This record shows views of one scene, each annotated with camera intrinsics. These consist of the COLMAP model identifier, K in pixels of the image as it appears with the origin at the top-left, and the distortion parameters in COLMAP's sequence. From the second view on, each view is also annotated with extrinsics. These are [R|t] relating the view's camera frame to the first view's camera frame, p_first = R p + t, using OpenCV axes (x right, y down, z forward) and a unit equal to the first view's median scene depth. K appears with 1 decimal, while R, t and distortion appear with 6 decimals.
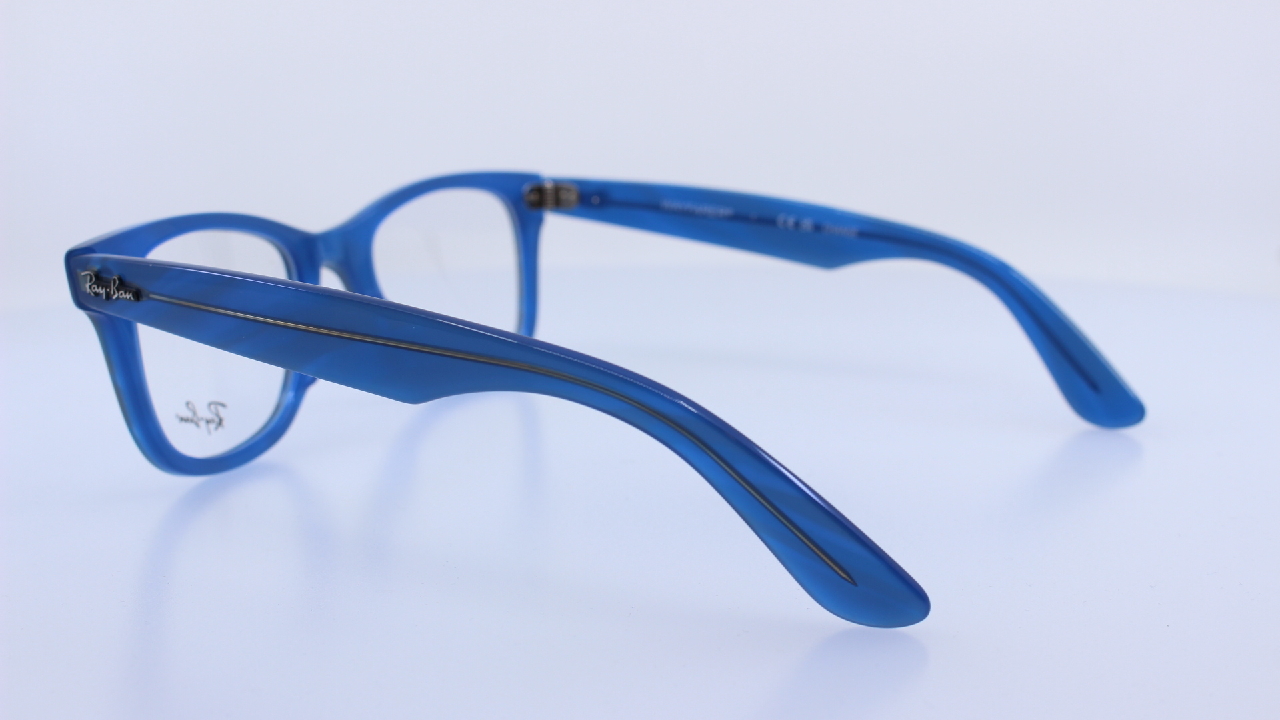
lens RADIAL K [[1634.4, 0, 640.0], [0, 1634.4, 360.0], [0, 0, 1]] dist [-0.097580, 0.003004]
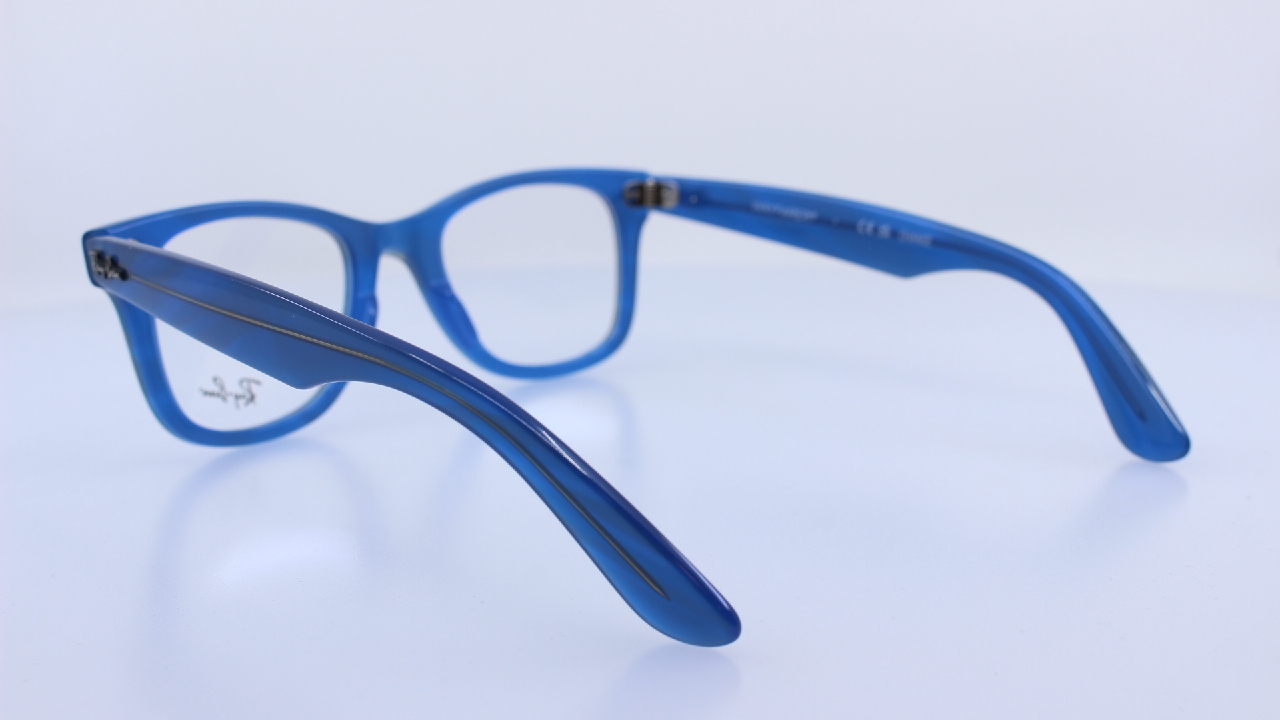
lens RADIAL K [[1634.4, 0, 640.0], [0, 1634.4, 360.0], [0, 0, 1]] dist [-0.097580, 0.003004]
pose [[0.966561, 0.052439, -0.251017, 0.212610], [-0.051818, 0.998615, 0.009090, -0.008050], [0.251146, 0.004221, 0.967940, 0.028226]]
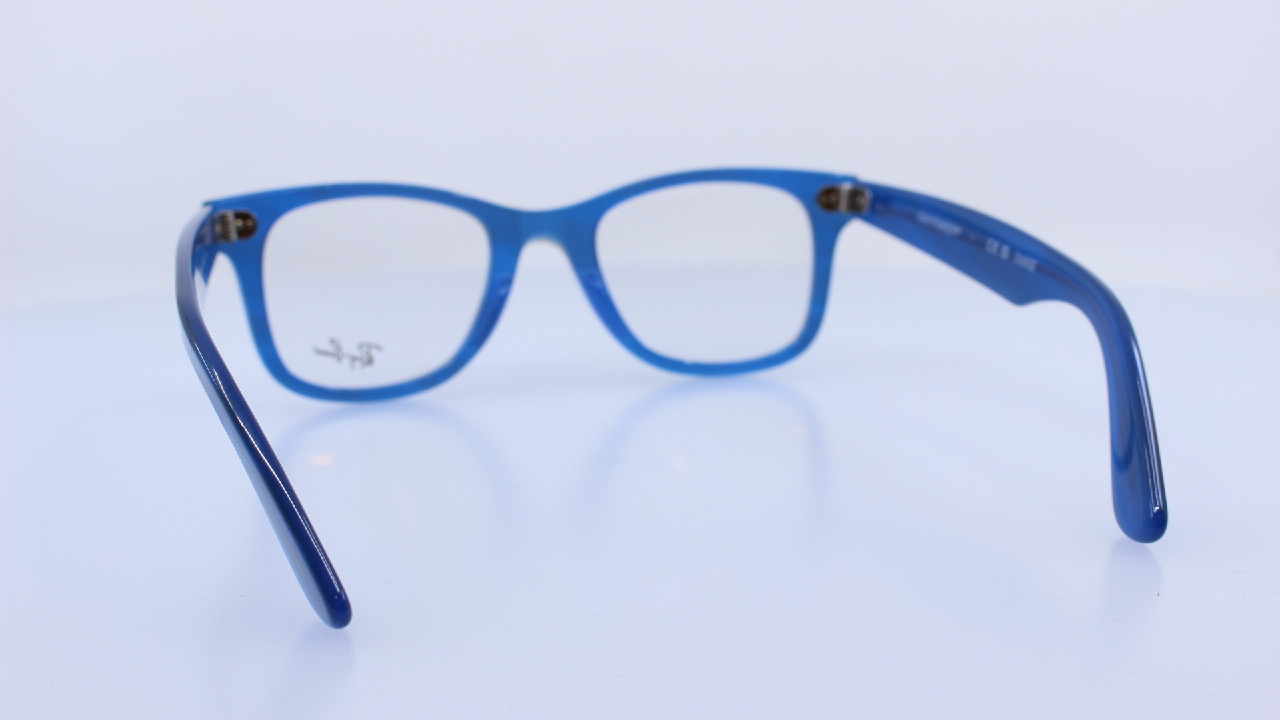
lens RADIAL K [[1634.4, 0, 640.0], [0, 1634.4, 360.0], [0, 0, 1]] dist [-0.097580, 0.003004]
pose [[0.707076, 0.144462, -0.692225, 0.591453], [-0.136833, 0.988360, 0.066495, -0.057630], [0.693773, 0.047702, 0.718612, 0.237565]]
